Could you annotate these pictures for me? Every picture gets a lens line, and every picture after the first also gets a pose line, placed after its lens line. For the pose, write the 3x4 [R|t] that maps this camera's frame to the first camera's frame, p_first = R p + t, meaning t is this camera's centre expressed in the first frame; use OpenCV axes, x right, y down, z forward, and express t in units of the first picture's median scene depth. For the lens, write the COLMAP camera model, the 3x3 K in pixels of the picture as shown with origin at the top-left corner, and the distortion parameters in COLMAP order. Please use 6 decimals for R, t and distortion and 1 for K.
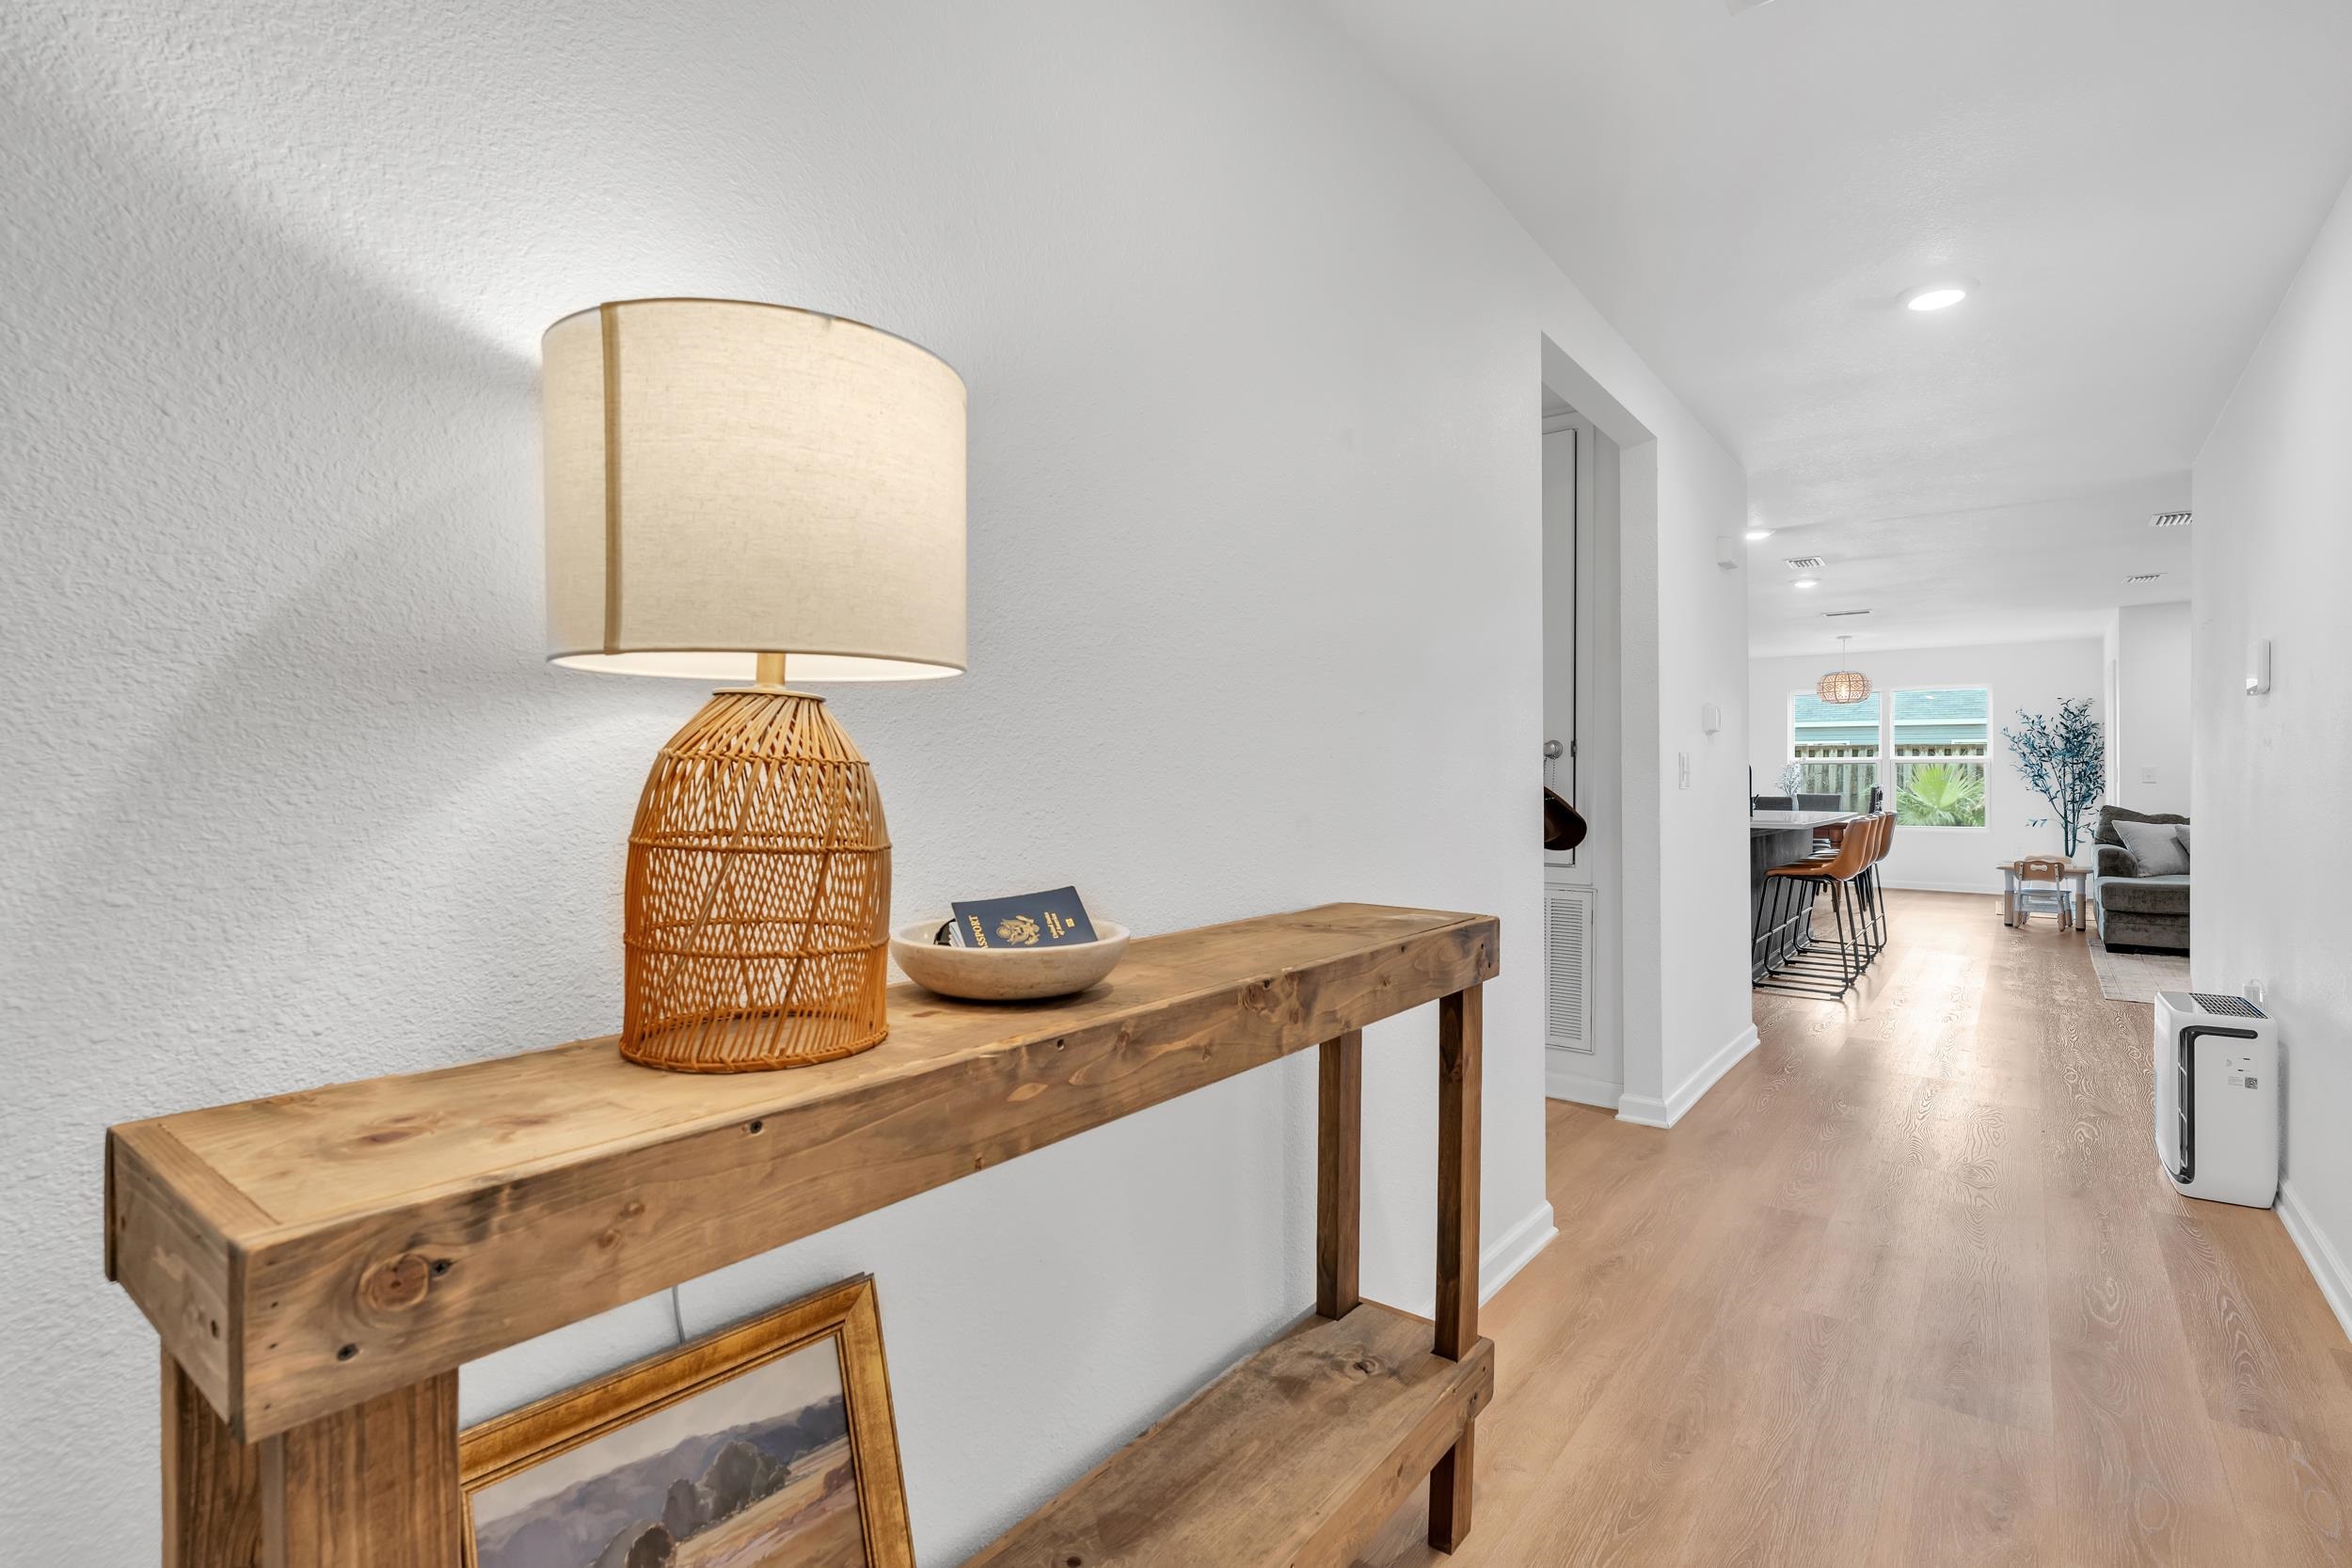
lens RADIAL K [[1107.5, 0, 1199.4], [0, 1107.5, 766.0], [0, 0, 1]] dist [-0.005066, -0.000444]
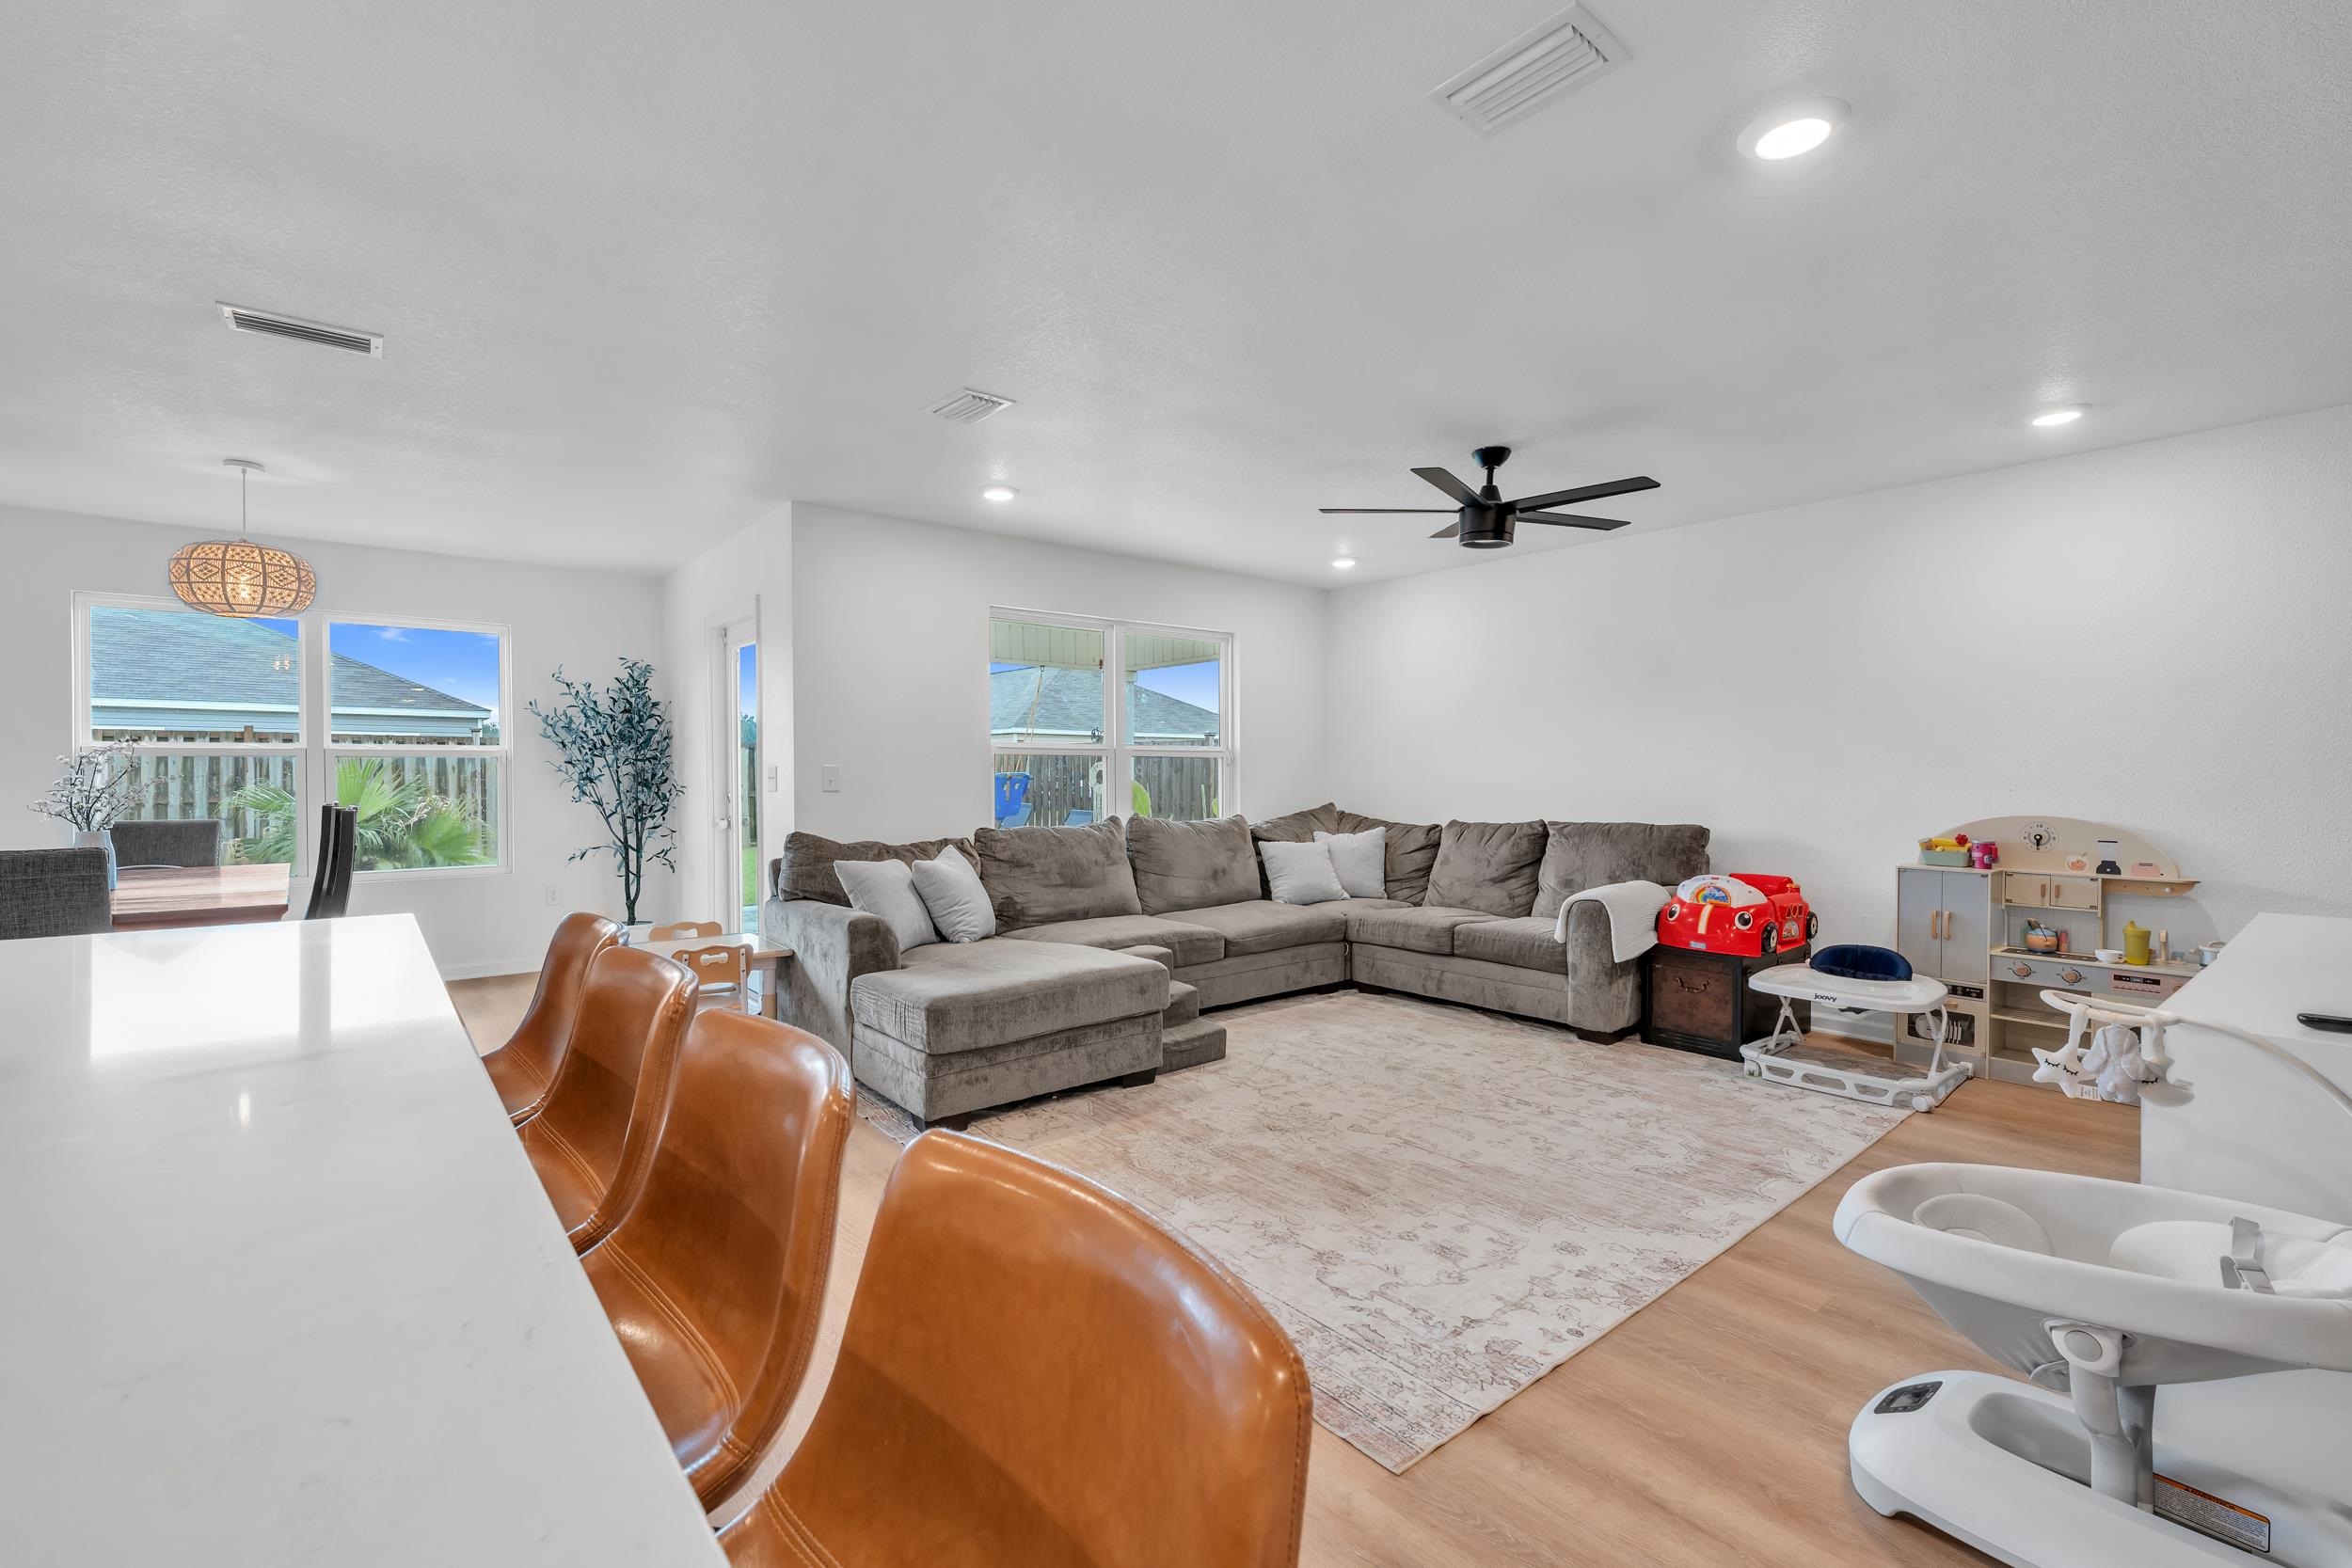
lens RADIAL K [[1006.4, 0, 1175.9], [0, 1006.4, 778.5], [0, 0, 1]] dist [0.003459, -0.000009]
pose [[0.229605, -0.018886, 0.973101, 0.277841], [-0.003599, 0.999788, 0.020253, -0.004020], [-0.973277, -0.008152, 0.229489, 0.543396]]
